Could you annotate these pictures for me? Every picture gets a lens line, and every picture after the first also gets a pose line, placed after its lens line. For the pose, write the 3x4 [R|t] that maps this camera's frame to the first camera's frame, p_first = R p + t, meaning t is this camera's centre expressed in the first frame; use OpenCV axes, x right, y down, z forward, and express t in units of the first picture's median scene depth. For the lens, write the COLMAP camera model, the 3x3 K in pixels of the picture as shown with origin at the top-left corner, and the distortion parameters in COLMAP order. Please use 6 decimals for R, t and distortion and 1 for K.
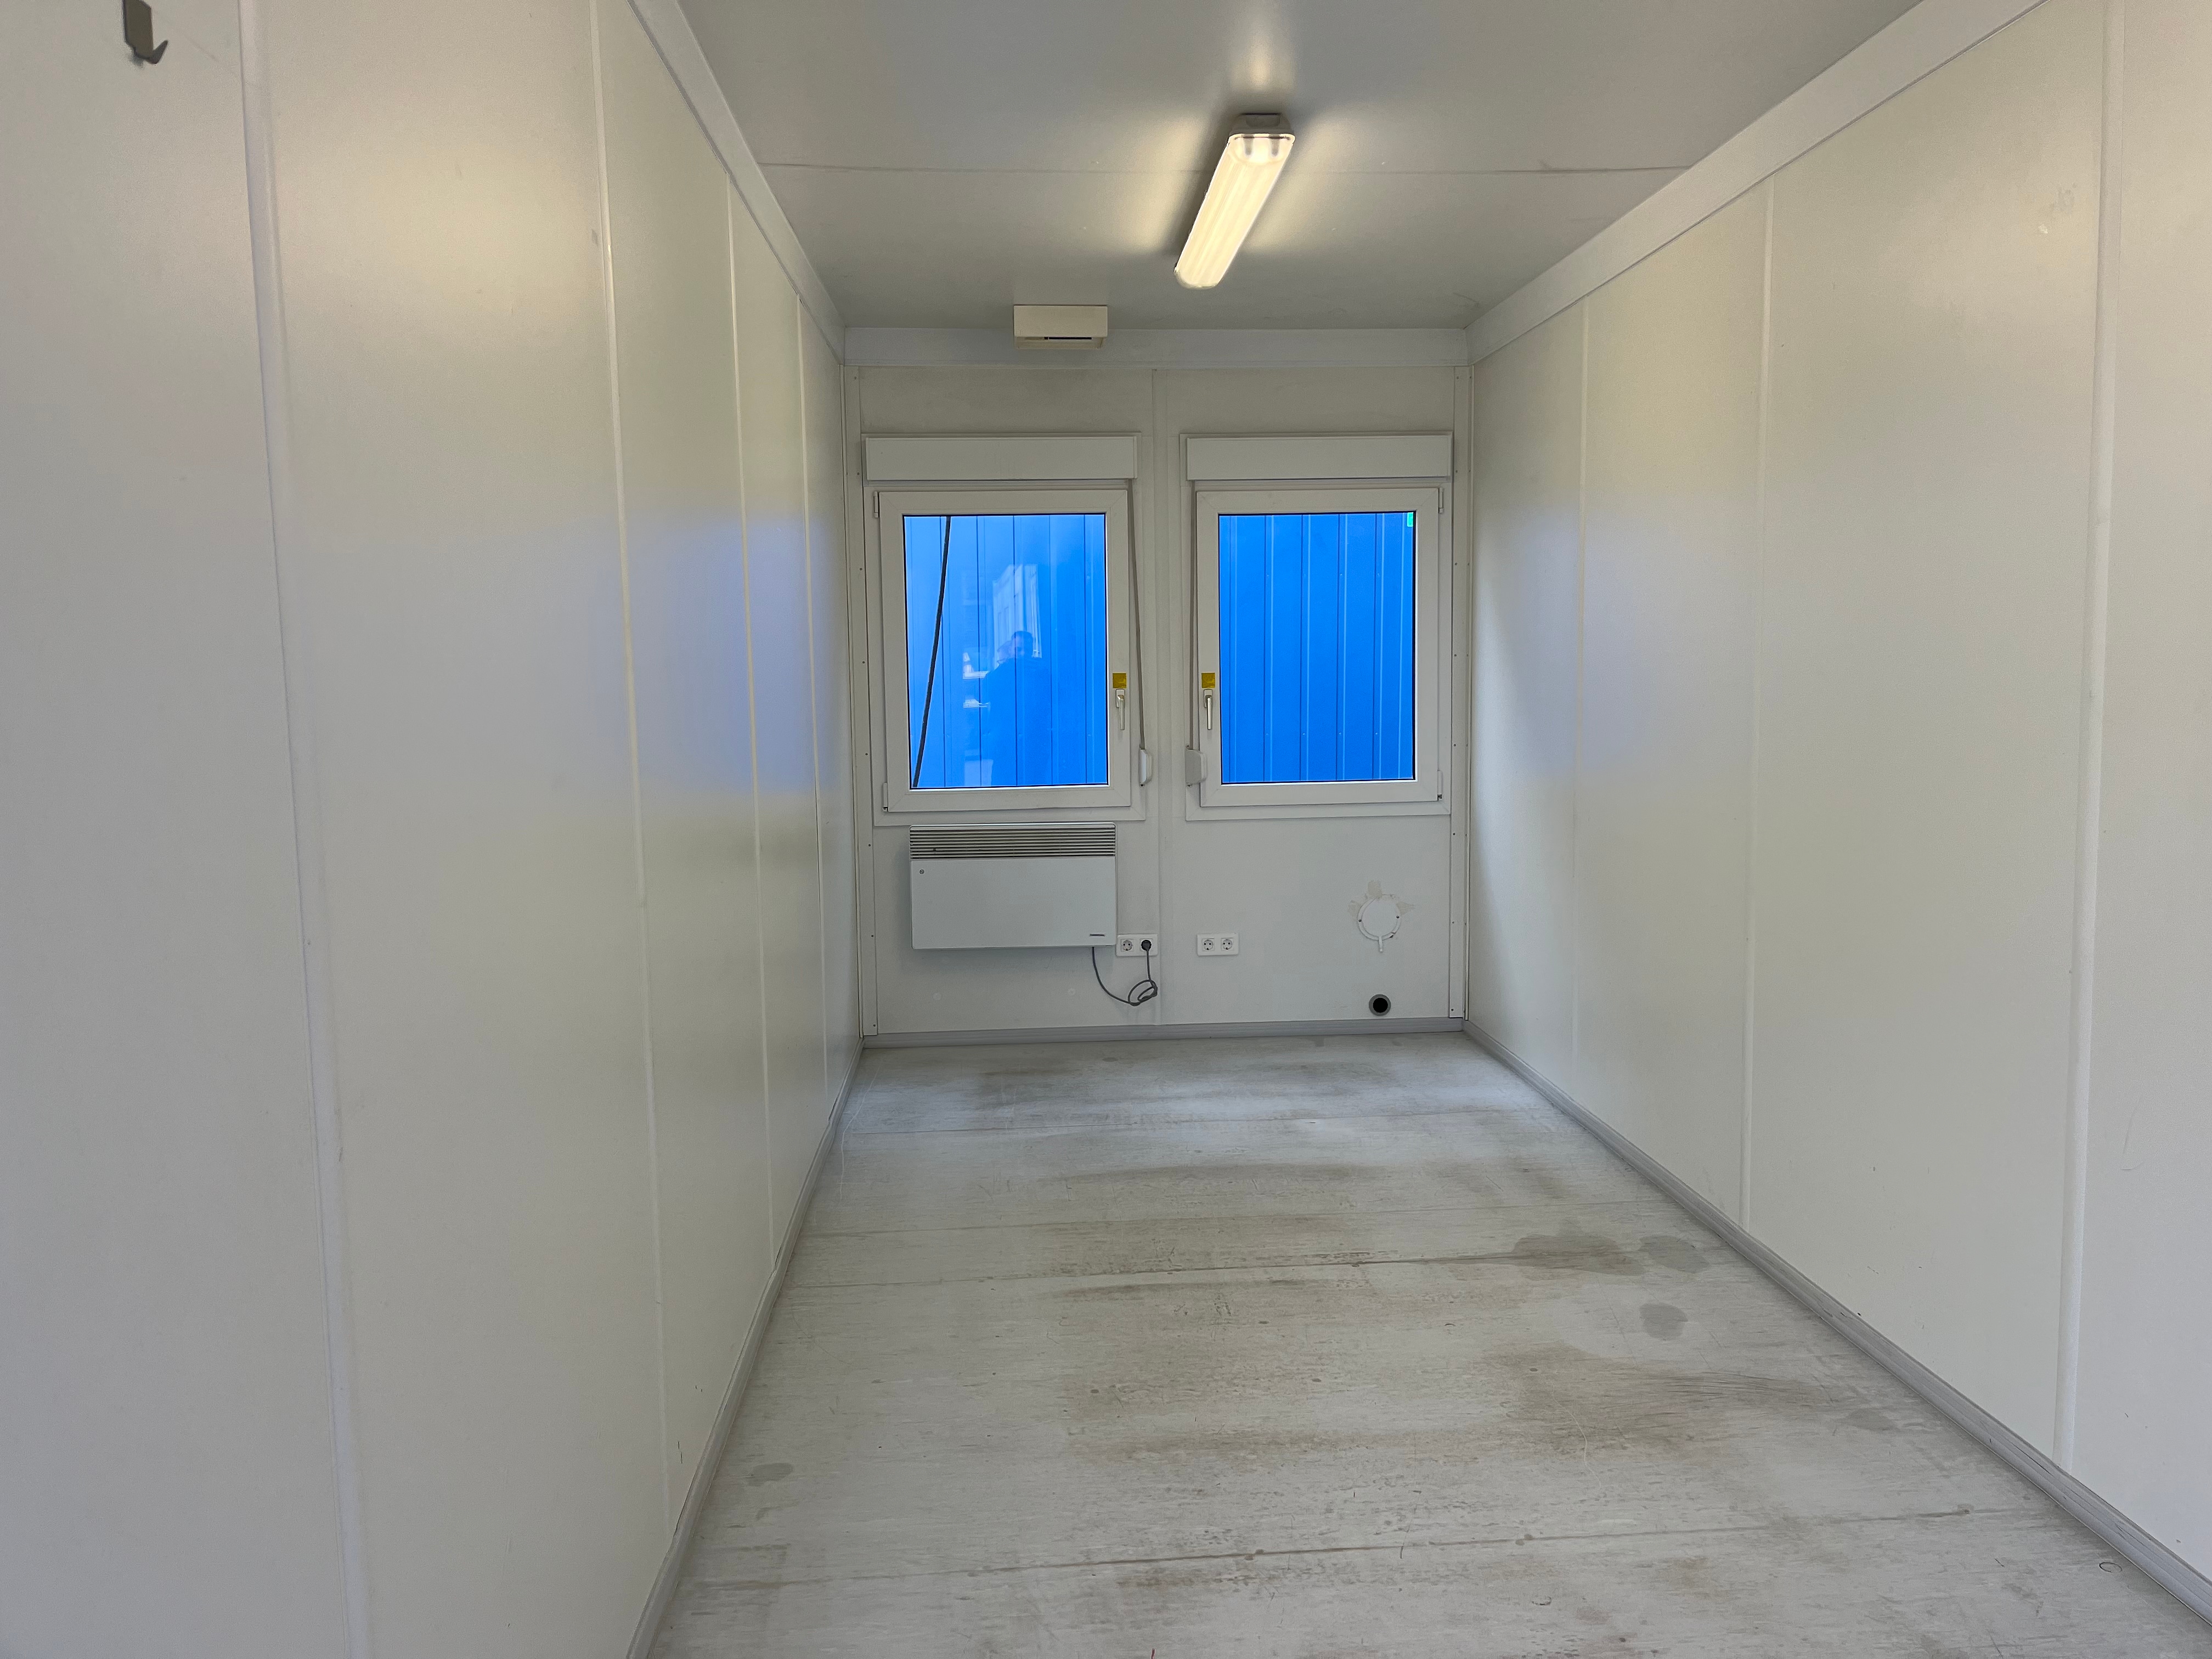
lens RADIAL K [[1680.0, 0, 1106.0], [0, 1680.0, 829.5], [0, 0, 1]] dist [0.002403, -0.000153]
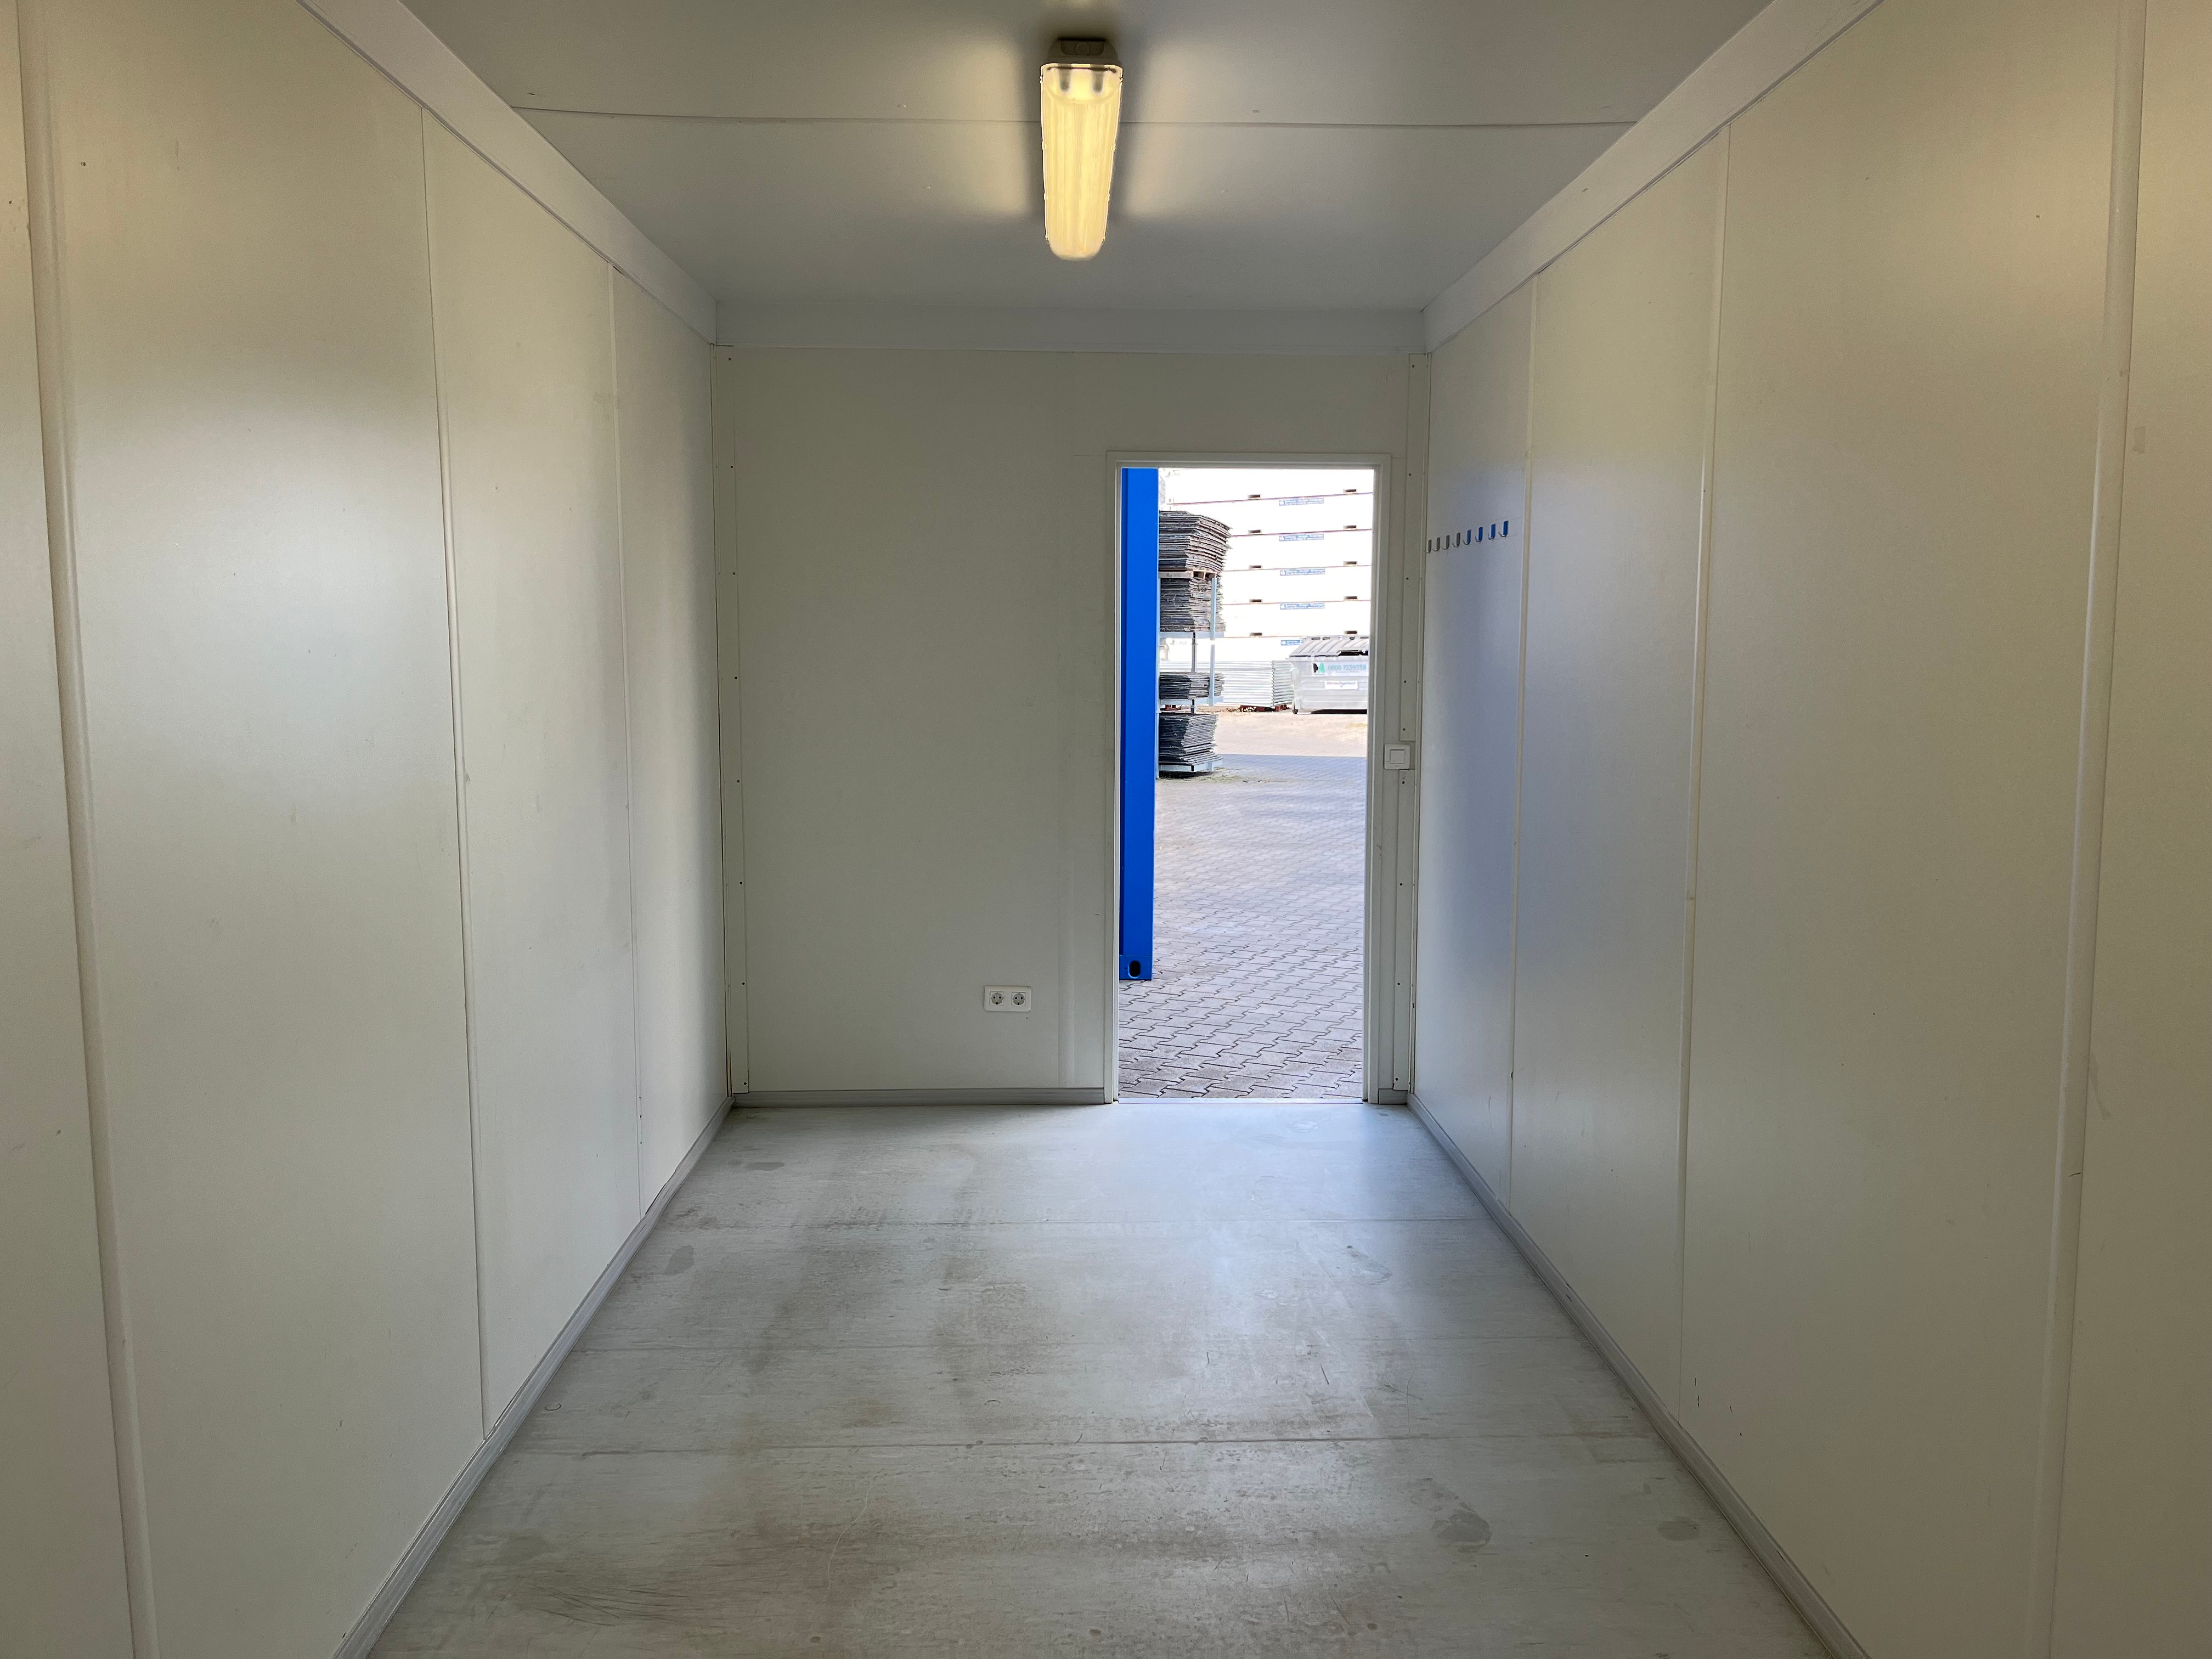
lens RADIAL K [[1680.0, 0, 1106.0], [0, 1680.0, 829.5], [0, 0, 1]] dist [0.002403, -0.000153]
pose [[-0.999271, 0.017326, 0.034009, 0.103101], [0.024132, 0.977135, 0.211246, -0.253775], [-0.029572, 0.211912, -0.976841, 2.024663]]
